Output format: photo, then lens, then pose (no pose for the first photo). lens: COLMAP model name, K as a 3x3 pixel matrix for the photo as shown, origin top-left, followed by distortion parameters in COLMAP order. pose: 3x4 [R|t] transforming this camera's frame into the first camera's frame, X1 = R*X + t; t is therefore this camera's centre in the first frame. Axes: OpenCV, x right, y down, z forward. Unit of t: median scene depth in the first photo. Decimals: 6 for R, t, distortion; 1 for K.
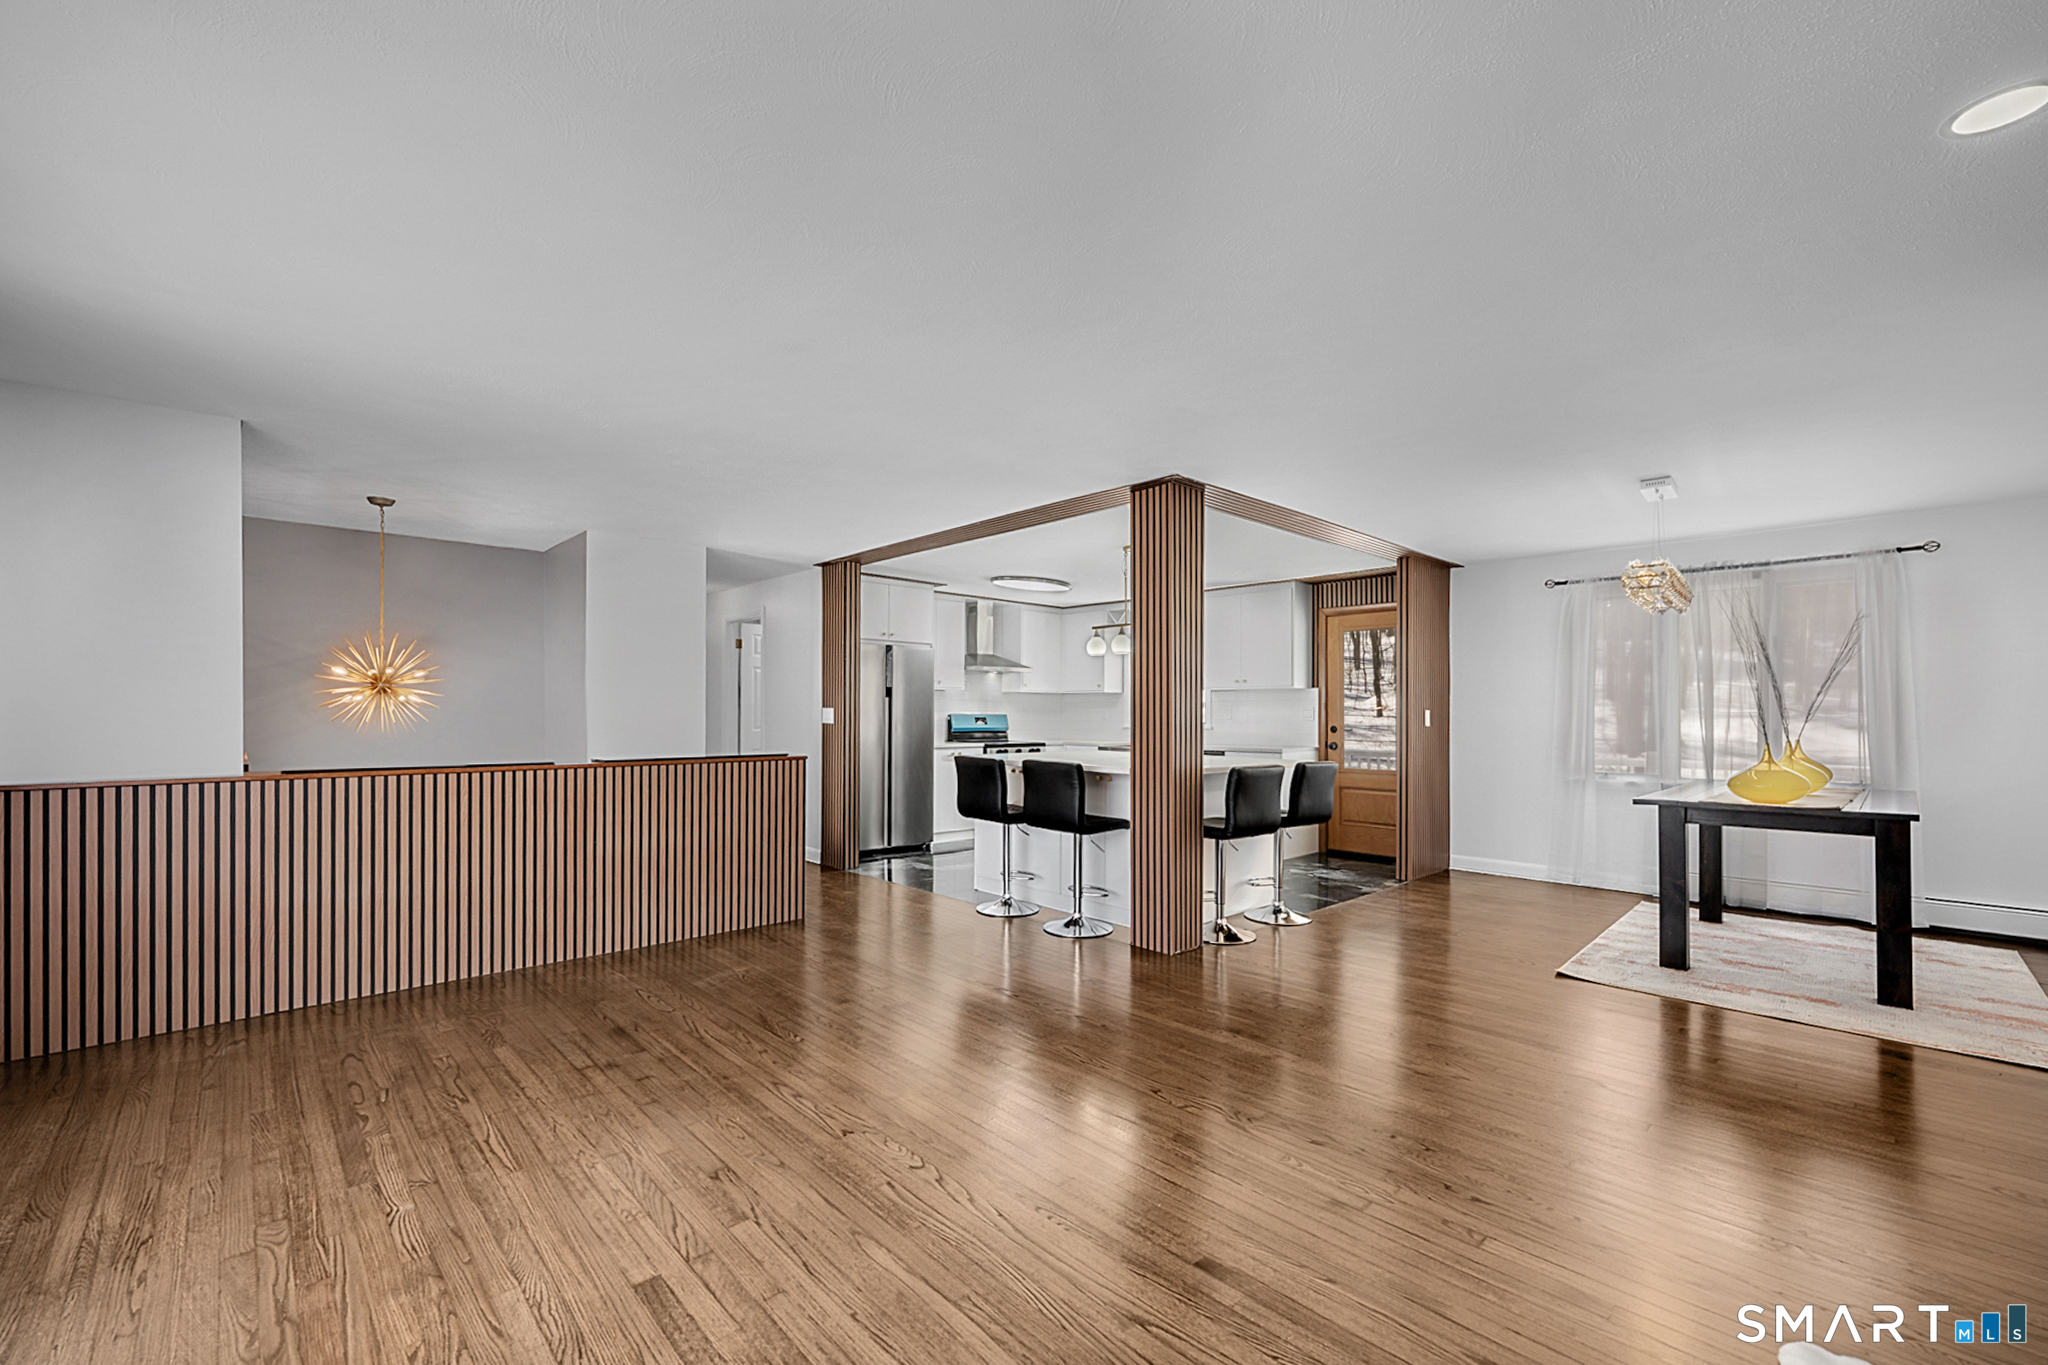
lens RADIAL K [[830.0, 0, 1004.4], [0, 830.0, 701.4], [0, 0, 1]] dist [-0.007219, 0.001522]
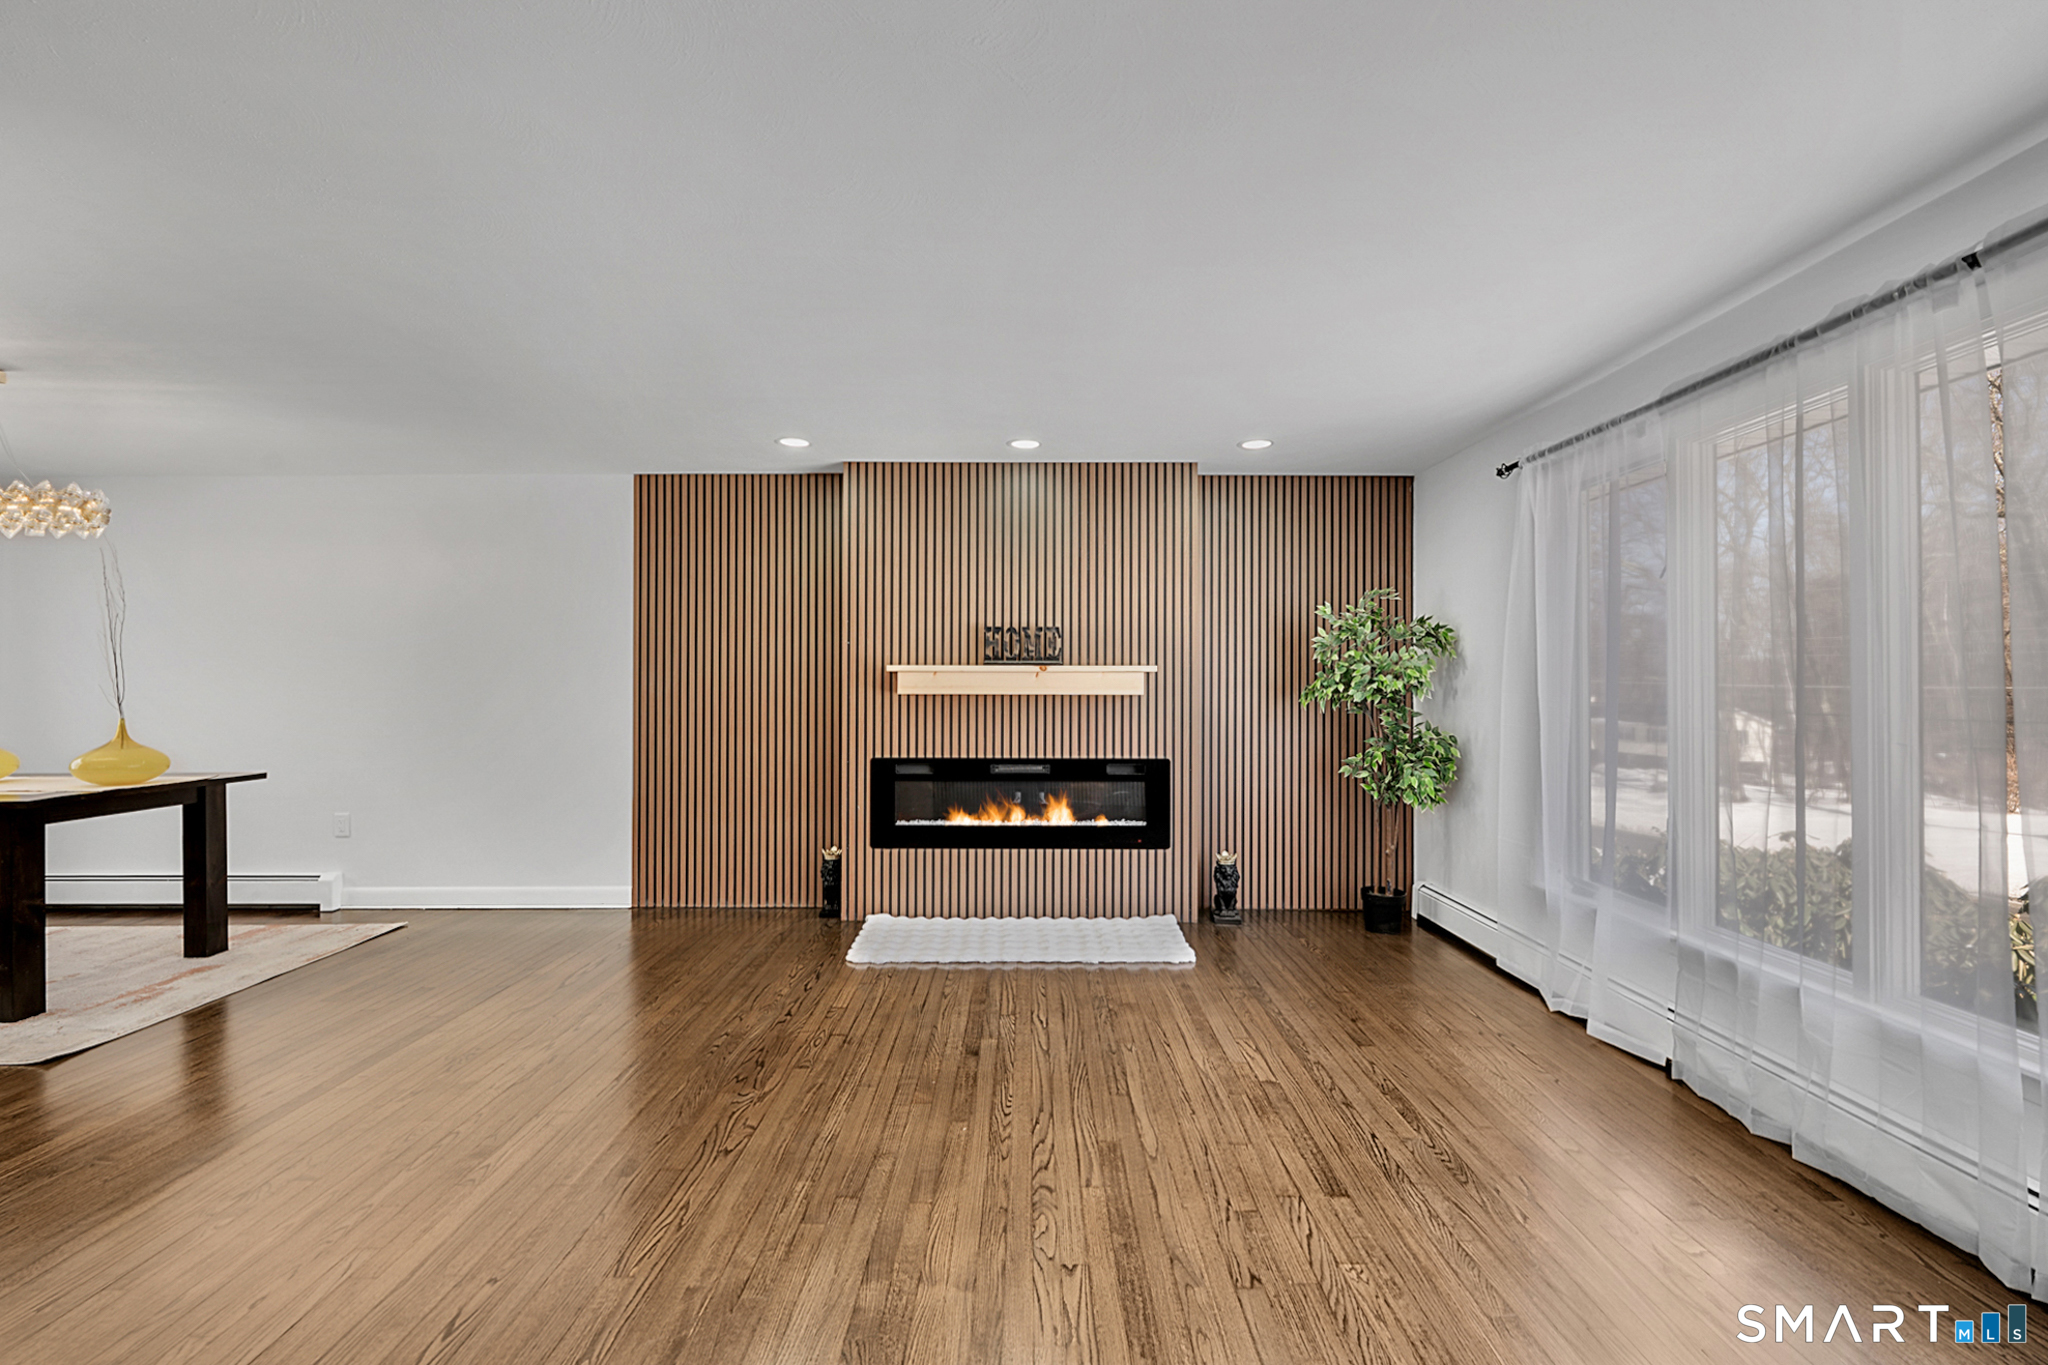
lens RADIAL K [[830.0, 0, 1013.4], [0, 830.0, 678.5], [0, 0, 1]] dist [-0.007219, 0.001522]
pose [[-0.721519, 0.004003, 0.692384, -0.785007], [-0.012037, 0.999760, -0.018323, 0.018525], [-0.692291, -0.021554, -0.721297, 1.866645]]
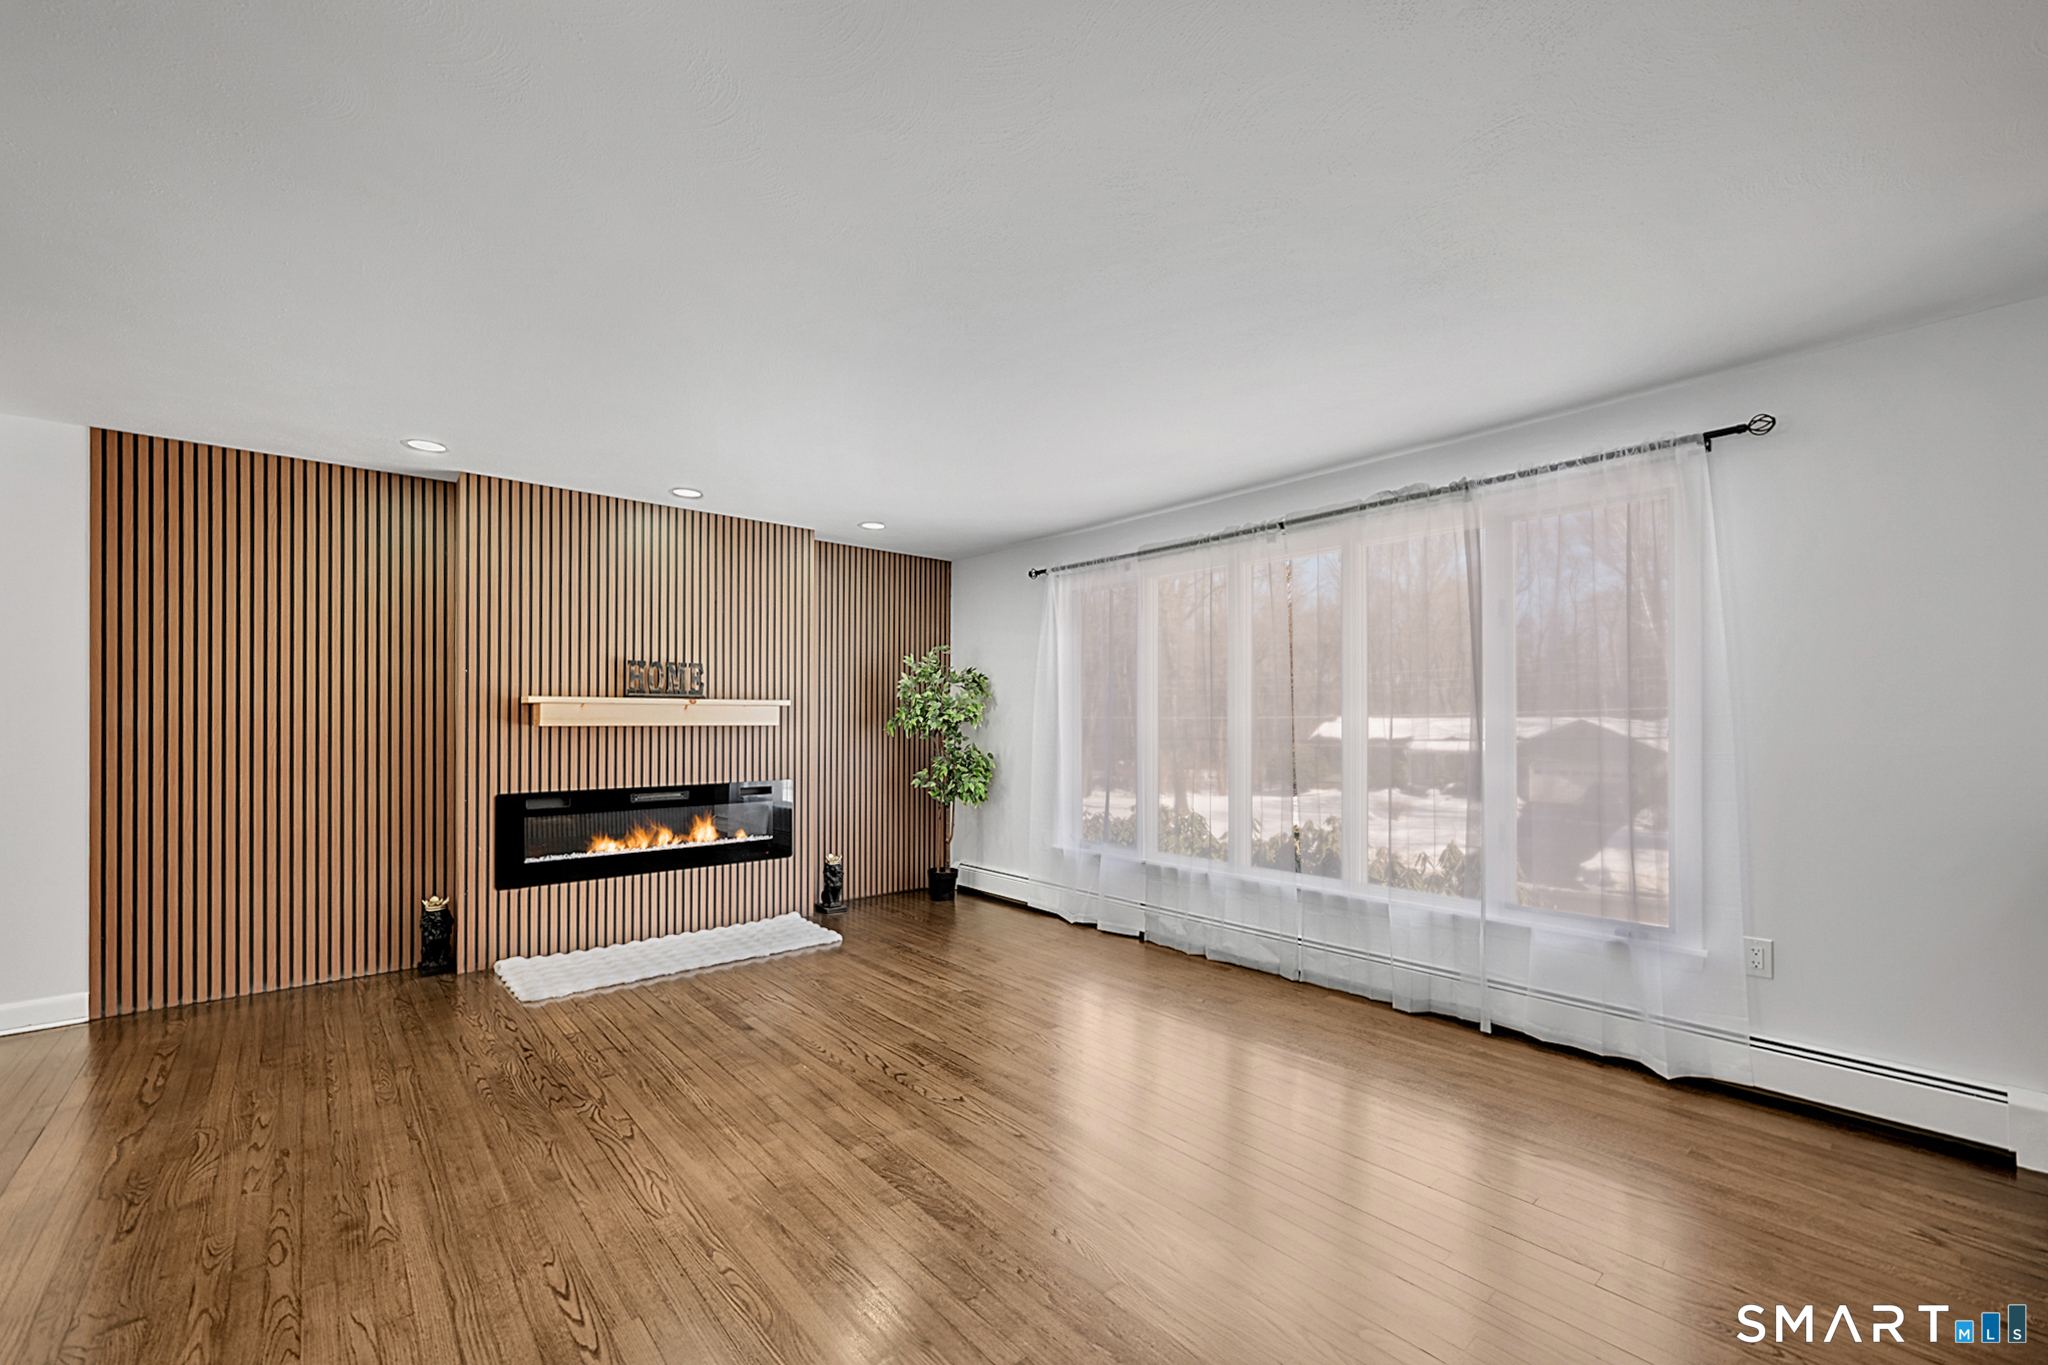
lens RADIAL K [[830.0, 0, 1006.7], [0, 830.0, 724.1], [0, 0, 1]] dist [-0.007219, 0.001522]
pose [[-0.998637, -0.003806, 0.052059, -0.374981], [-0.004146, 0.999971, -0.006431, 0.026177], [-0.052033, -0.006638, -0.998623, 2.505046]]
